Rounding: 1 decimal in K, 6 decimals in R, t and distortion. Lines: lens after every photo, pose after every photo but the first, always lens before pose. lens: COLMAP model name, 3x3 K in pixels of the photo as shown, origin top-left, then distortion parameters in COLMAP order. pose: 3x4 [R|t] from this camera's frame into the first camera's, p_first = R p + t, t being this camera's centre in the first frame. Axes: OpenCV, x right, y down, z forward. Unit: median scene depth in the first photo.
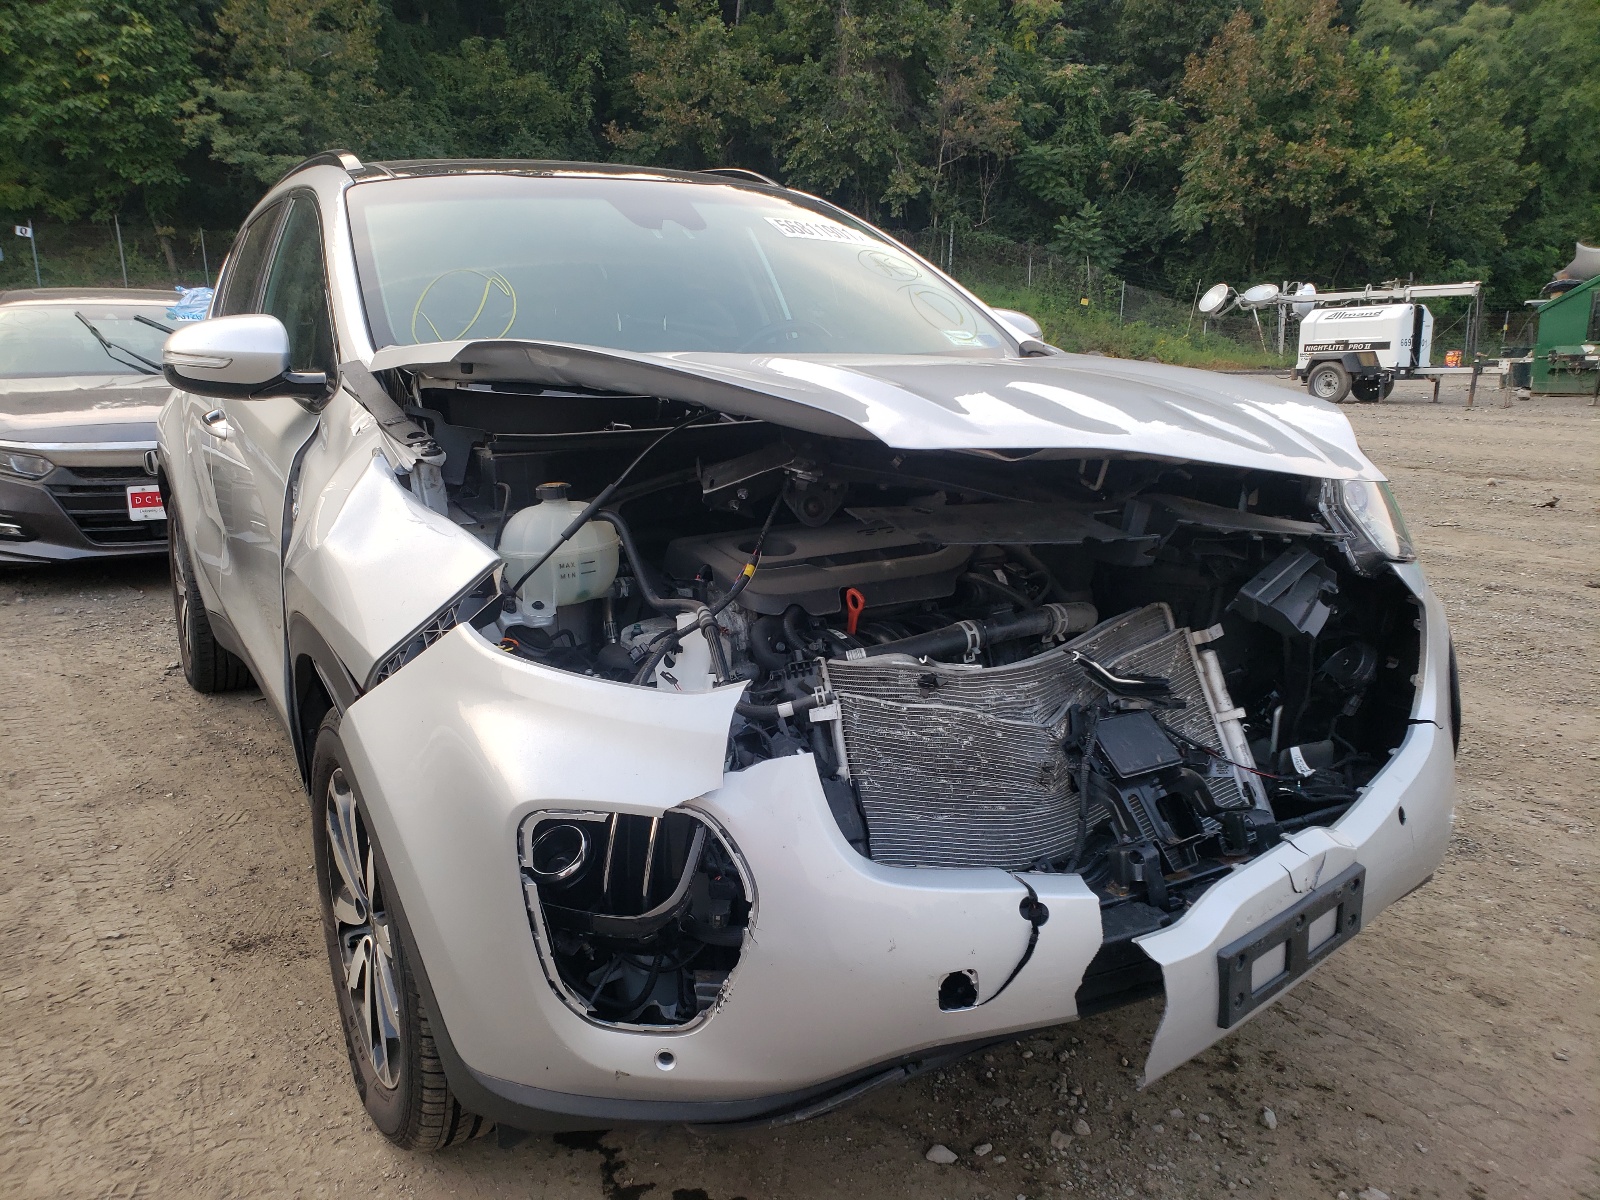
lens RADIAL K [[1331.0, 0, 799.3], [0, 1331.0, 597.9], [0, 0, 1]] dist [0.034792, -0.035746]
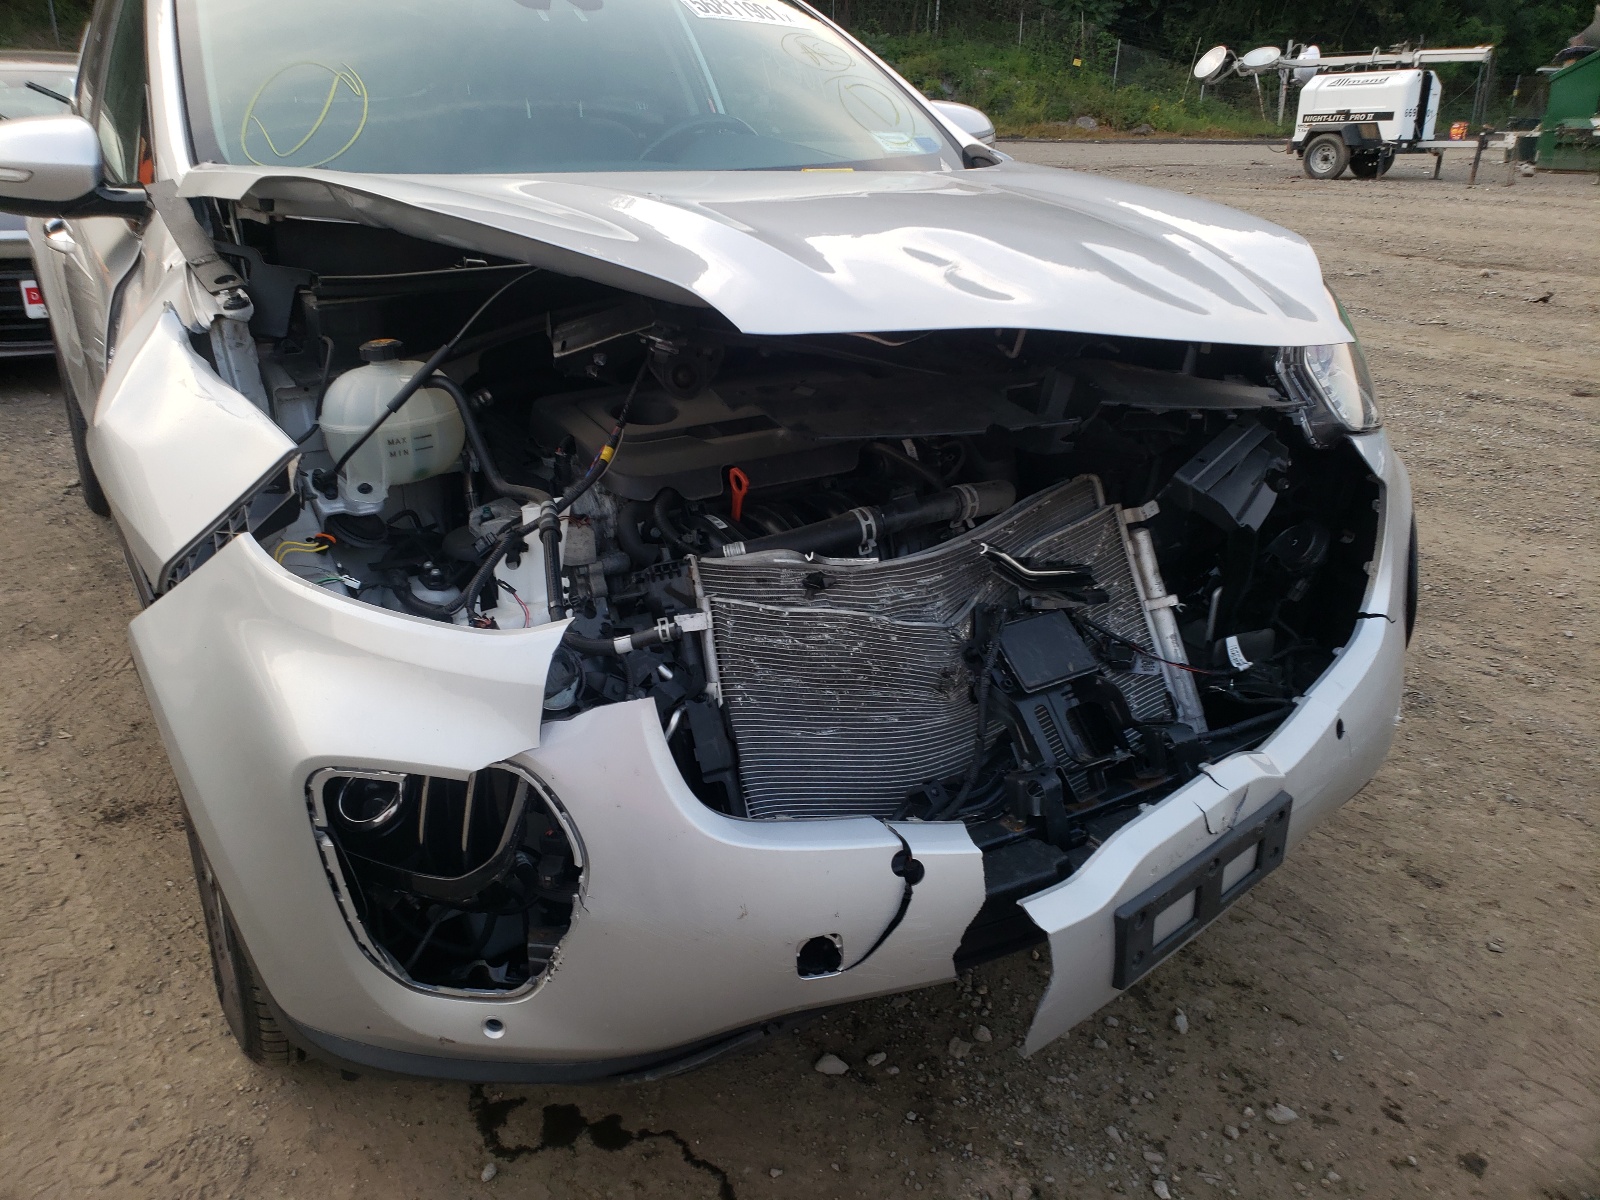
lens RADIAL K [[1331.0, 0, 793.5], [0, 1331.0, 597.9], [0, 0, 1]] dist [0.034792, -0.035746]
pose [[0.999931, 0.002534, 0.011440, 0.067307], [-0.004381, 0.986385, 0.164394, -0.064297], [-0.010867, -0.164433, 0.986328, 0.122537]]
